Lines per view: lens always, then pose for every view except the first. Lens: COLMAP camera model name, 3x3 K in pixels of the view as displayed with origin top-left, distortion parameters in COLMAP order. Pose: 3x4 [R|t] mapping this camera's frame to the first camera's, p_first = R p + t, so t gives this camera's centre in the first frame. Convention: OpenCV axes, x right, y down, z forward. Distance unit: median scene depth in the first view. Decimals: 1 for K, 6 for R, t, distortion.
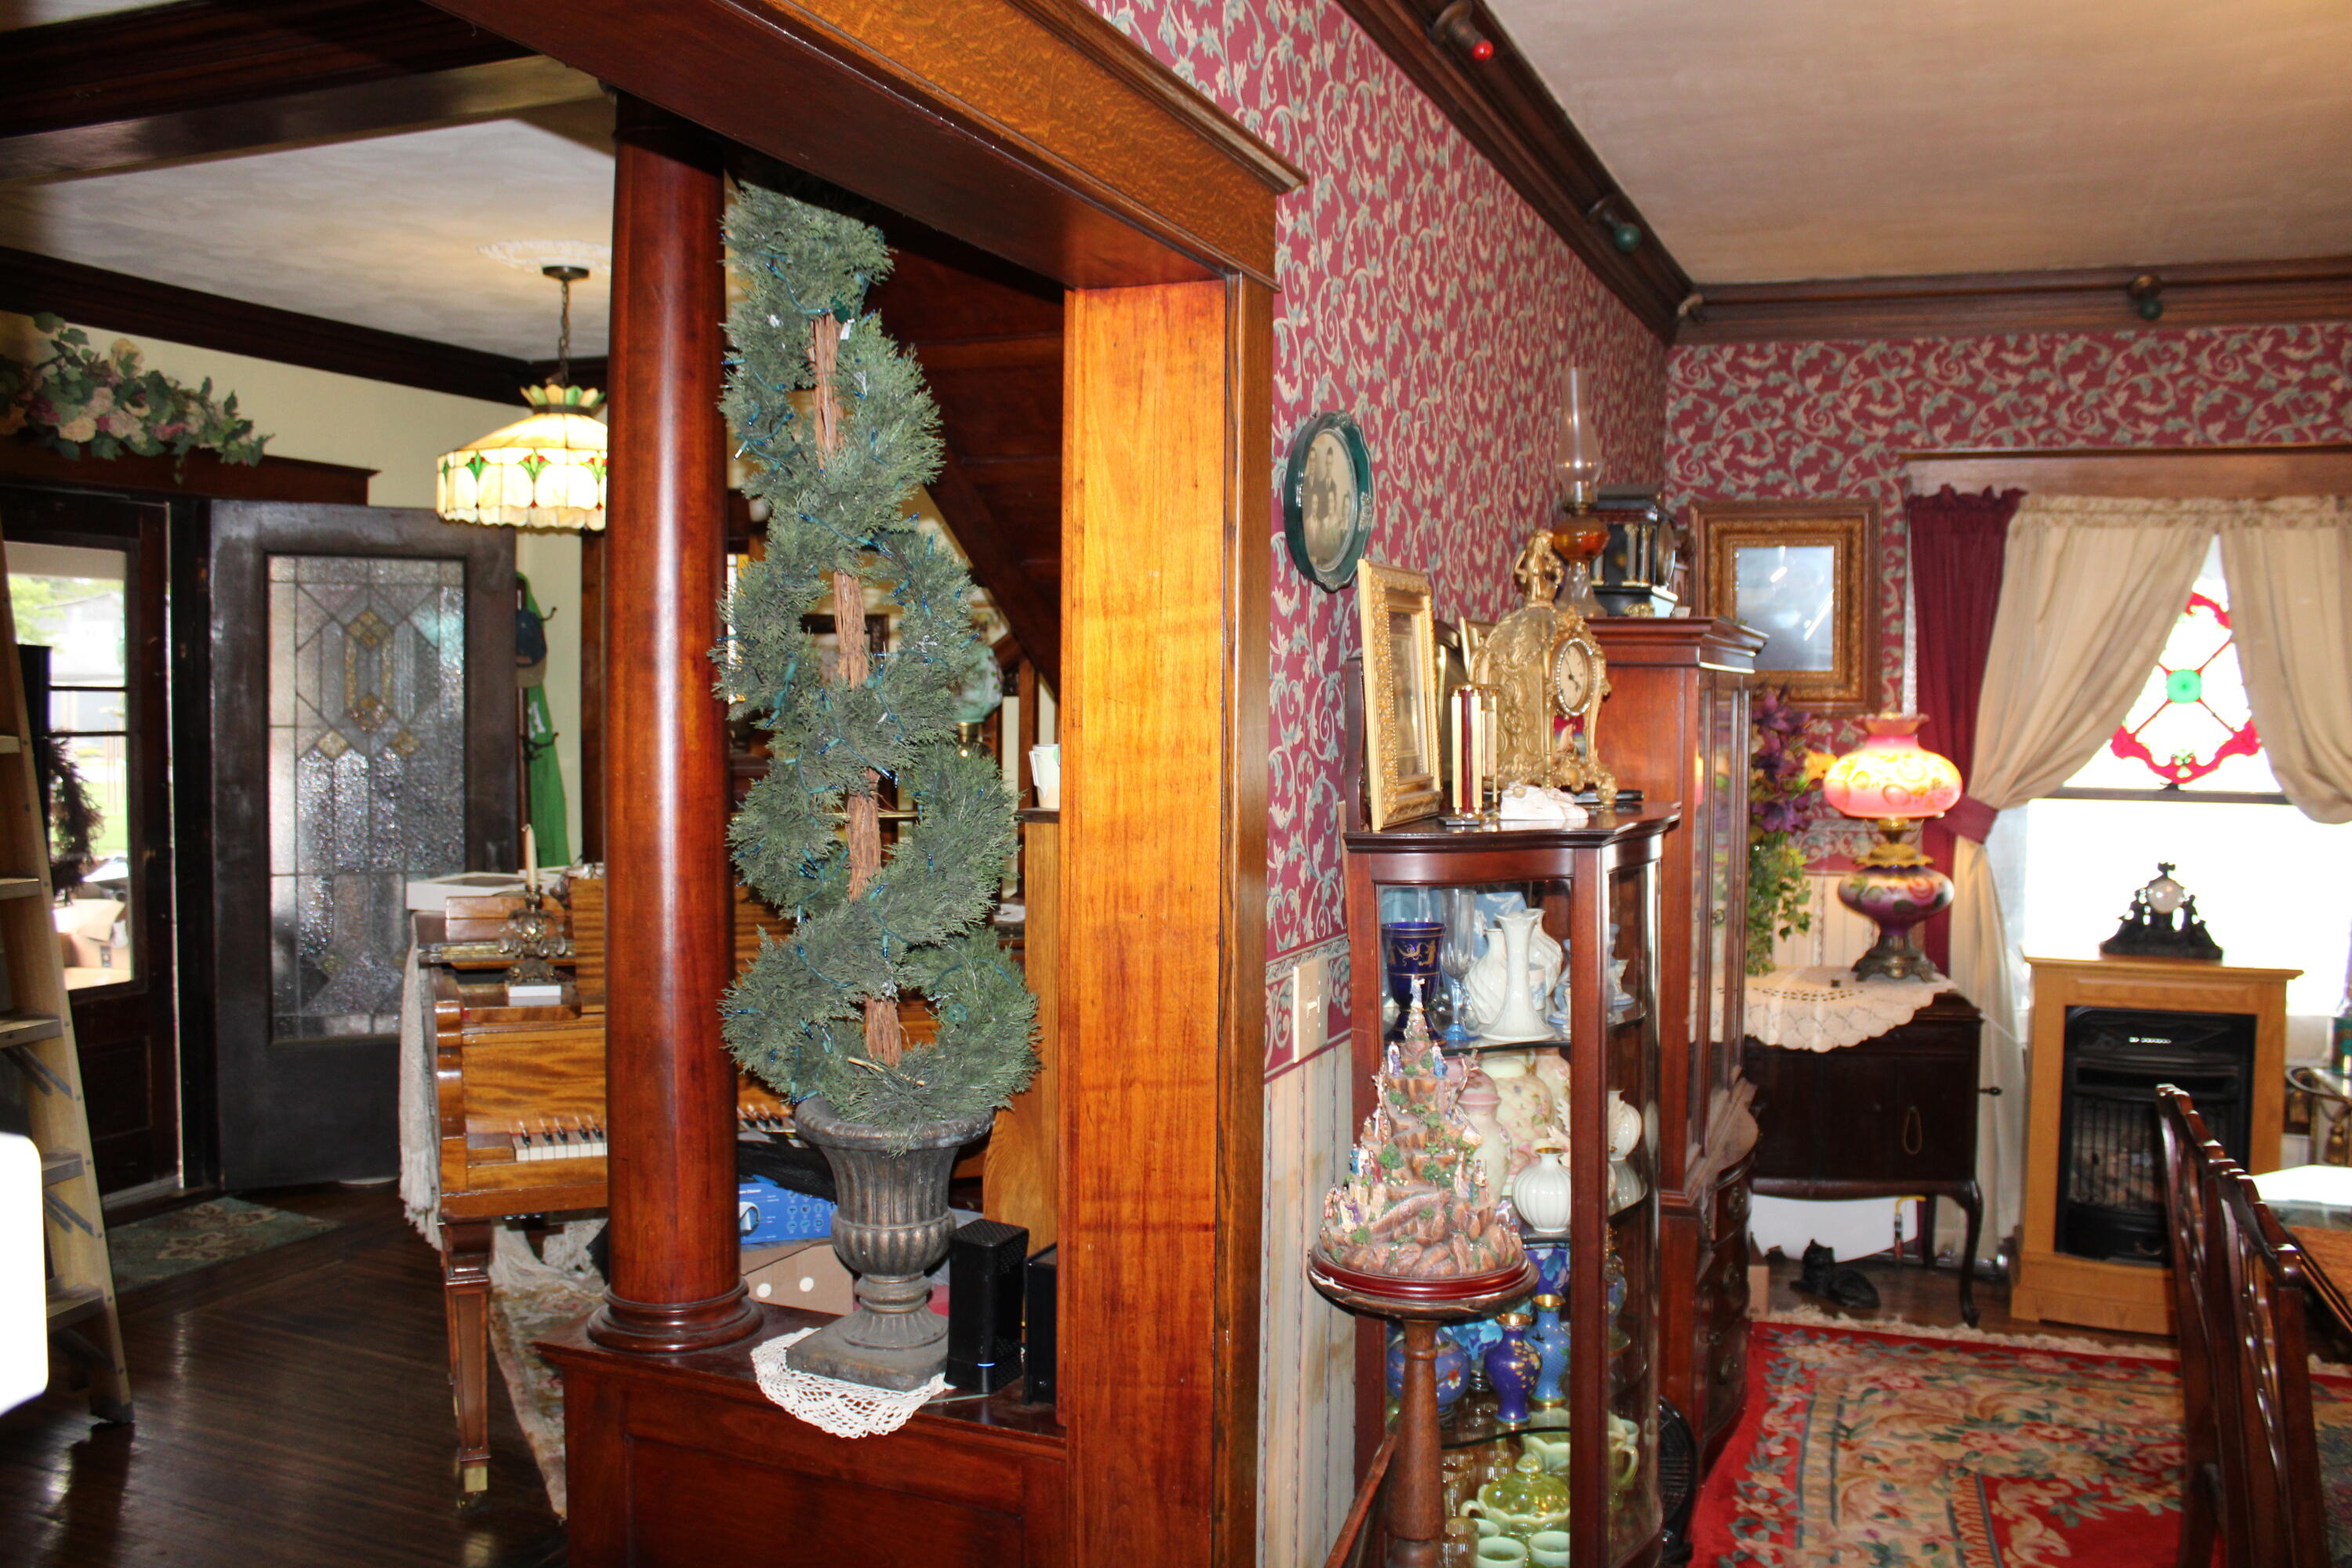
lens RADIAL K [[1958.2, 0, 1199.8], [0, 1958.2, 780.2], [0, 0, 1]] dist [-0.133007, 0.065663]
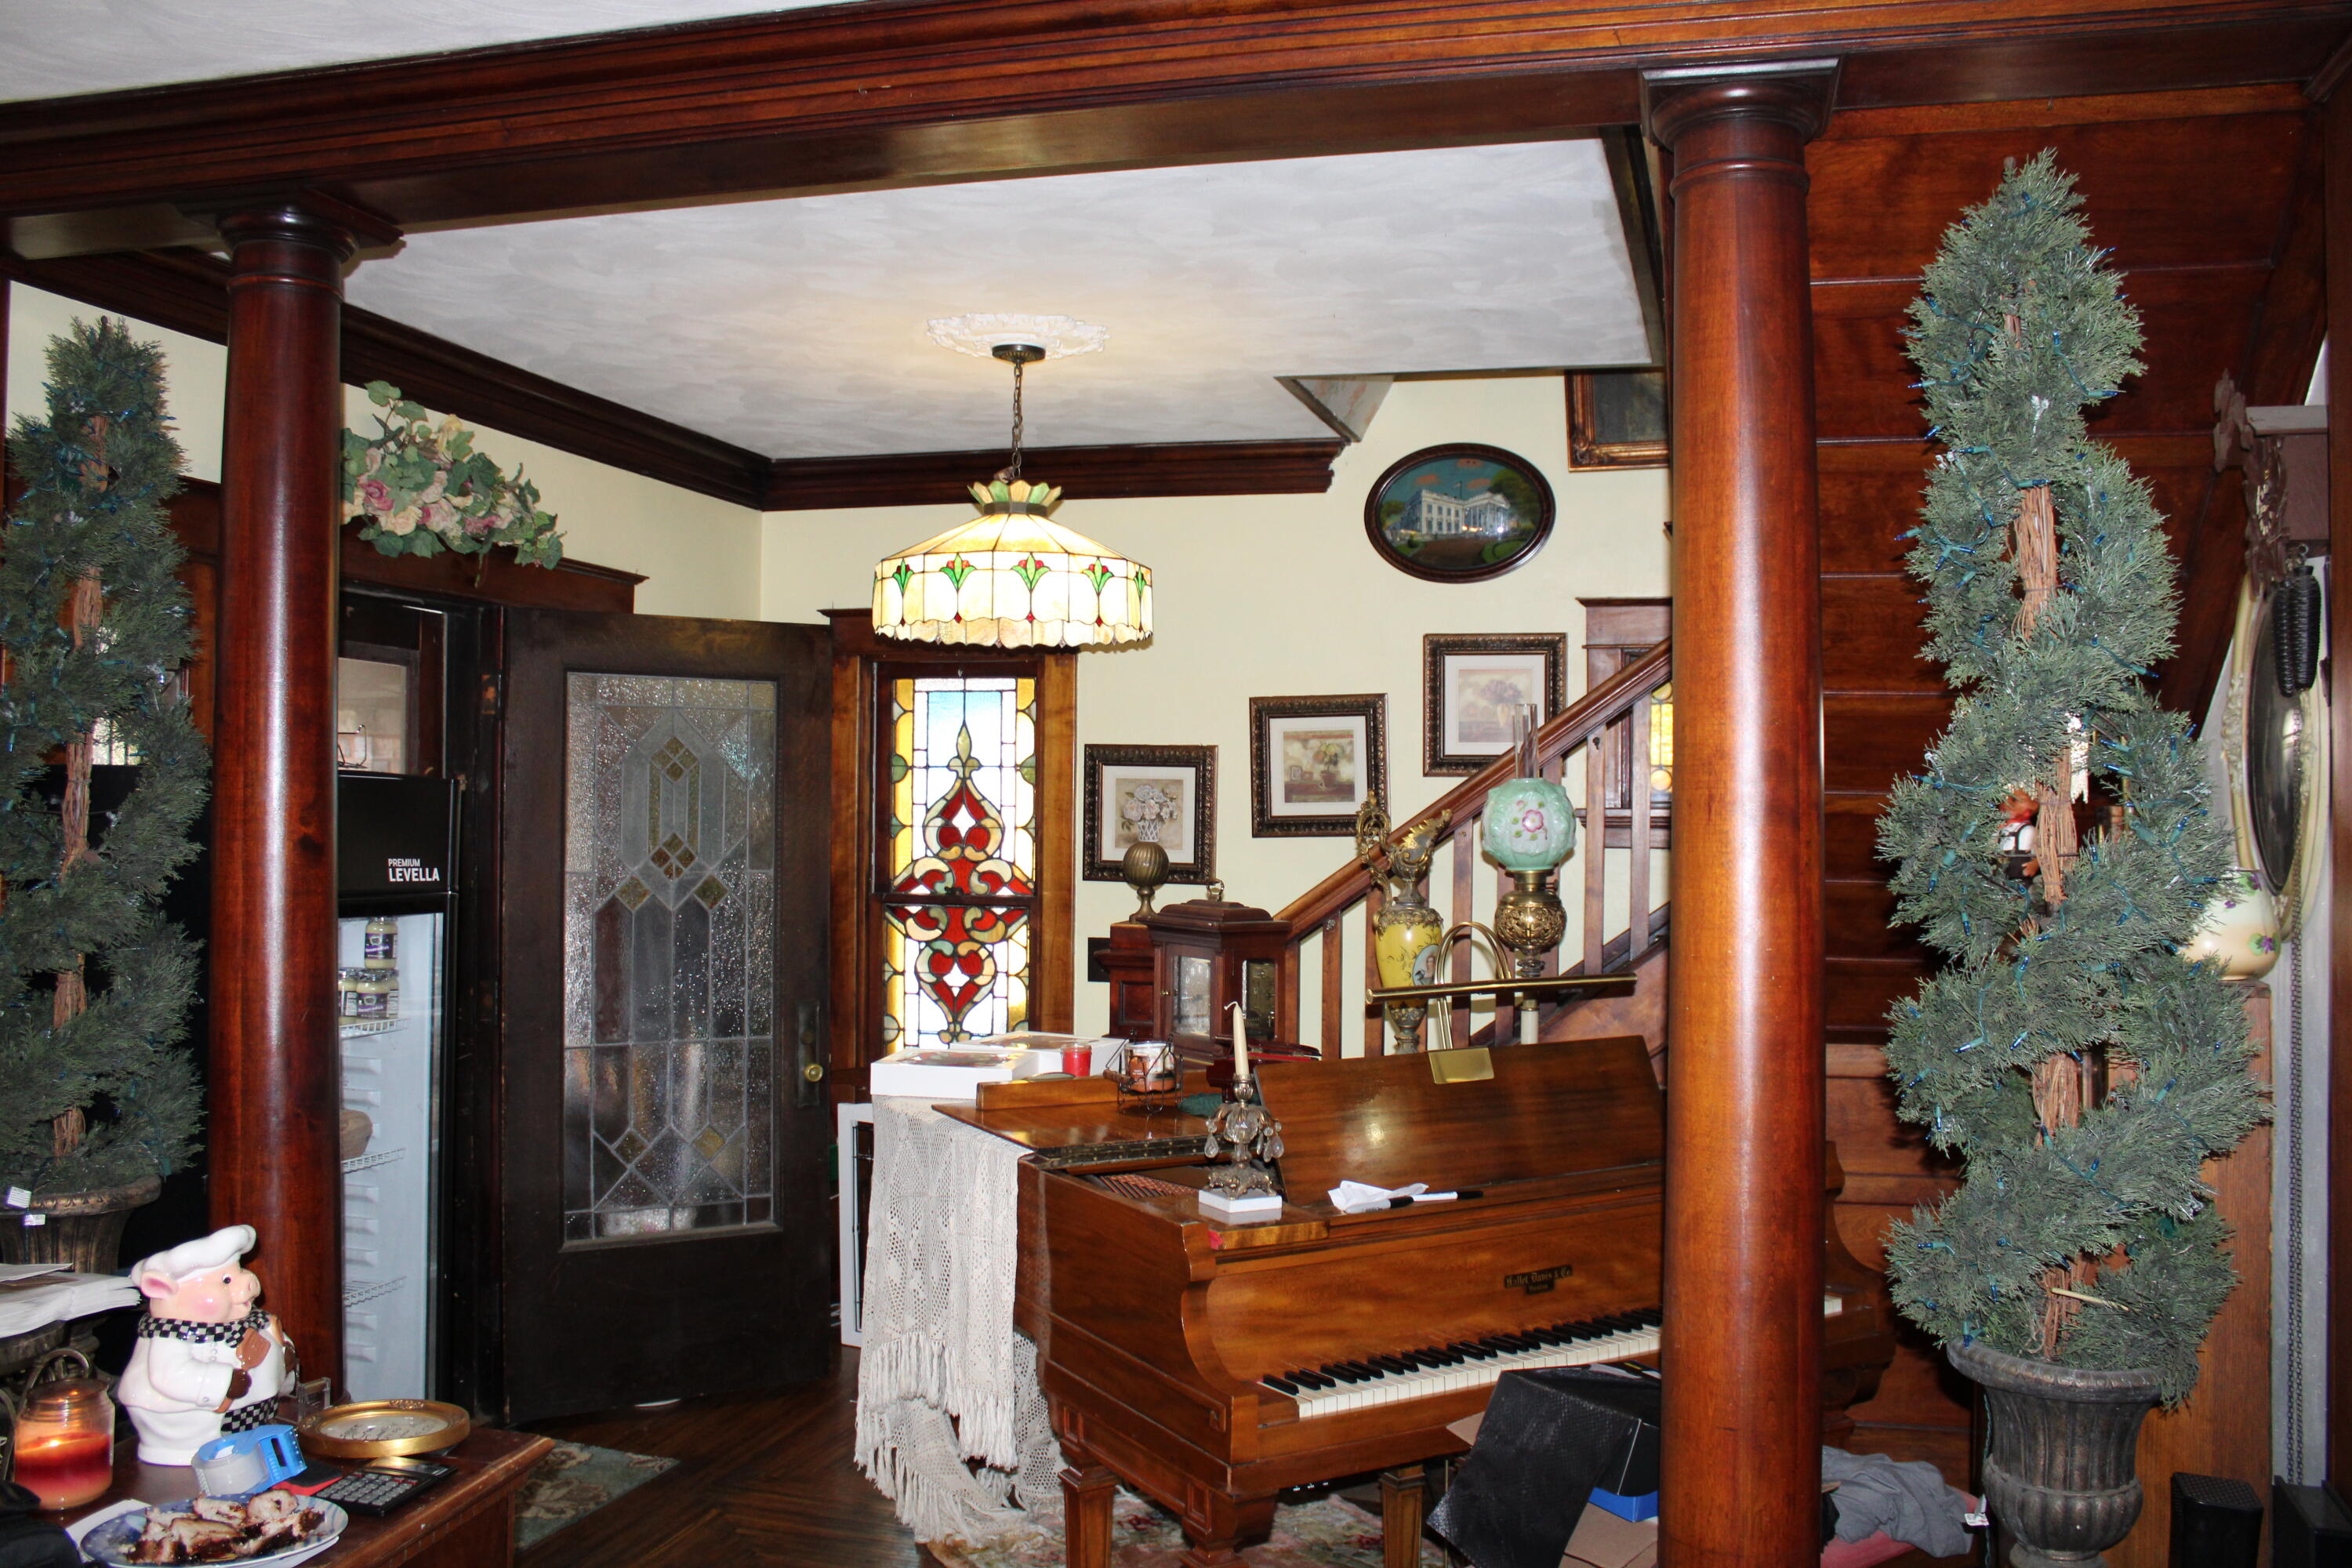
lens RADIAL K [[1958.2, 0, 1173.9], [0, 1958.2, 779.8], [0, 0, 1]] dist [-0.133007, 0.065663]
pose [[0.994154, -0.004007, 0.107896, -0.348816], [0.010466, 0.998182, -0.059358, -0.017310], [-0.107462, 0.060141, 0.992389, 0.122712]]
